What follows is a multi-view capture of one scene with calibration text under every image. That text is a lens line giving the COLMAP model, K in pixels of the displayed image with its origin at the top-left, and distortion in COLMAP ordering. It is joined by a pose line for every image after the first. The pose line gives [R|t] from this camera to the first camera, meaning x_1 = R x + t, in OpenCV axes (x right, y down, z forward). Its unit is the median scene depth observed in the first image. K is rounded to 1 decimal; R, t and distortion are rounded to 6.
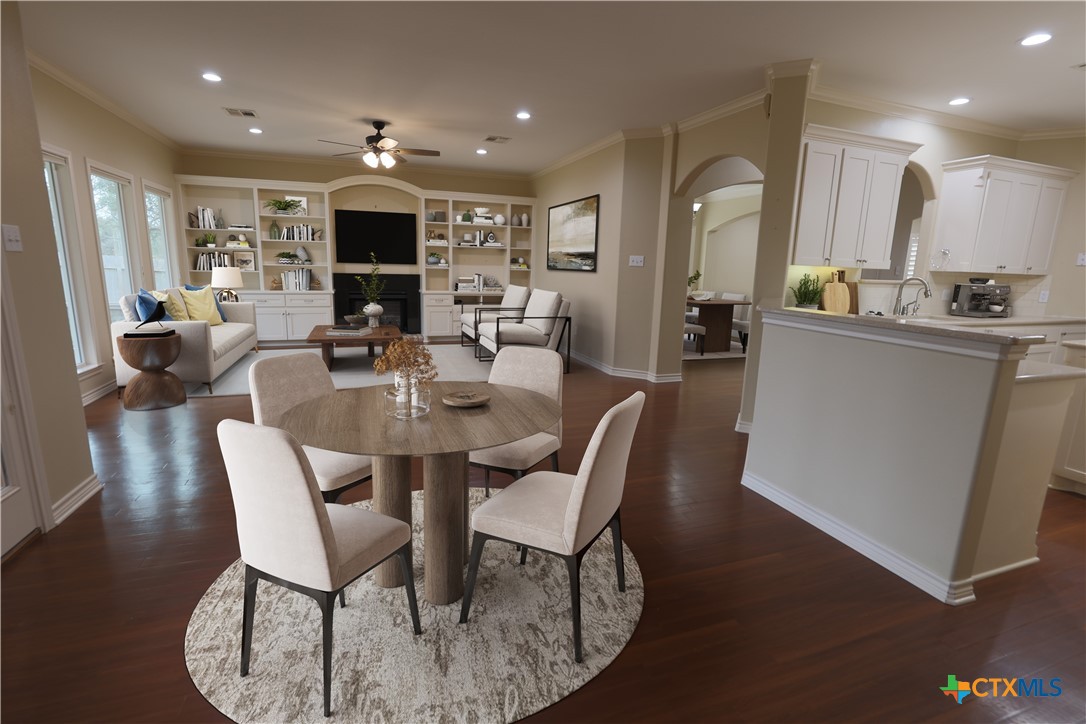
lens RADIAL K [[489.9, 0, 543.0], [0, 489.9, 362.0], [0, 0, 1]] dist [-0.033114, 0.000893]
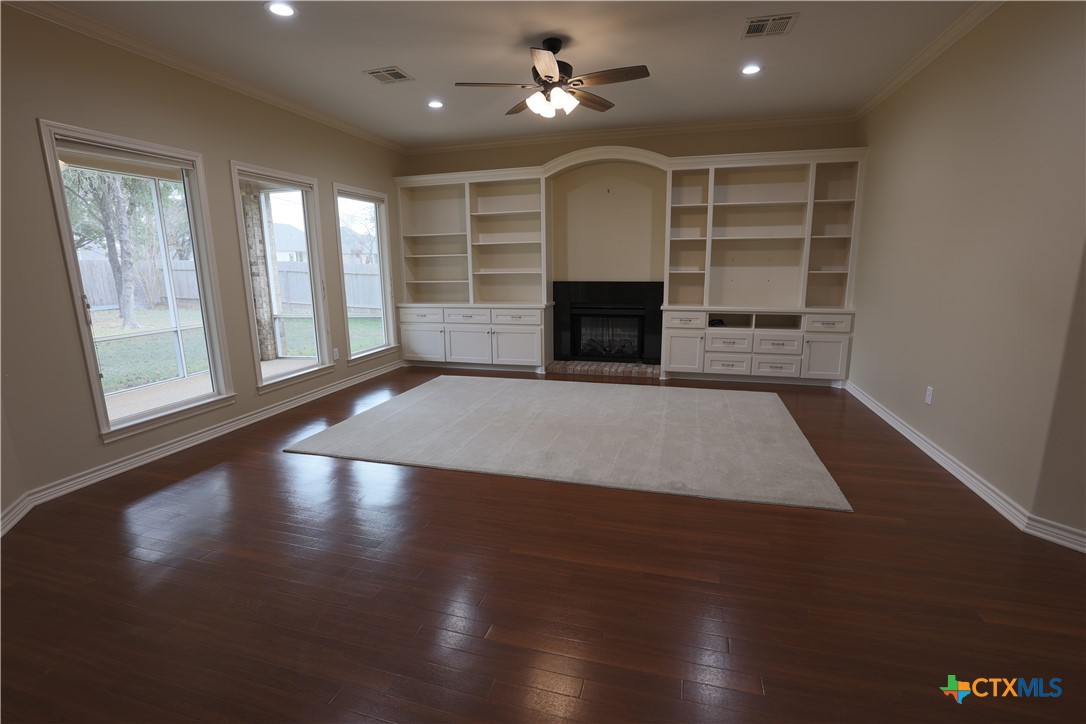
lens RADIAL K [[489.9, 0, 543.0], [0, 489.9, 362.0], [0, 0, 1]] dist [-0.033114, 0.000893]
pose [[0.812365, 0.080339, -0.577589, 0.023777], [-0.079338, 0.996482, 0.027017, -0.071297], [0.577728, 0.023877, 0.815880, 0.336957]]
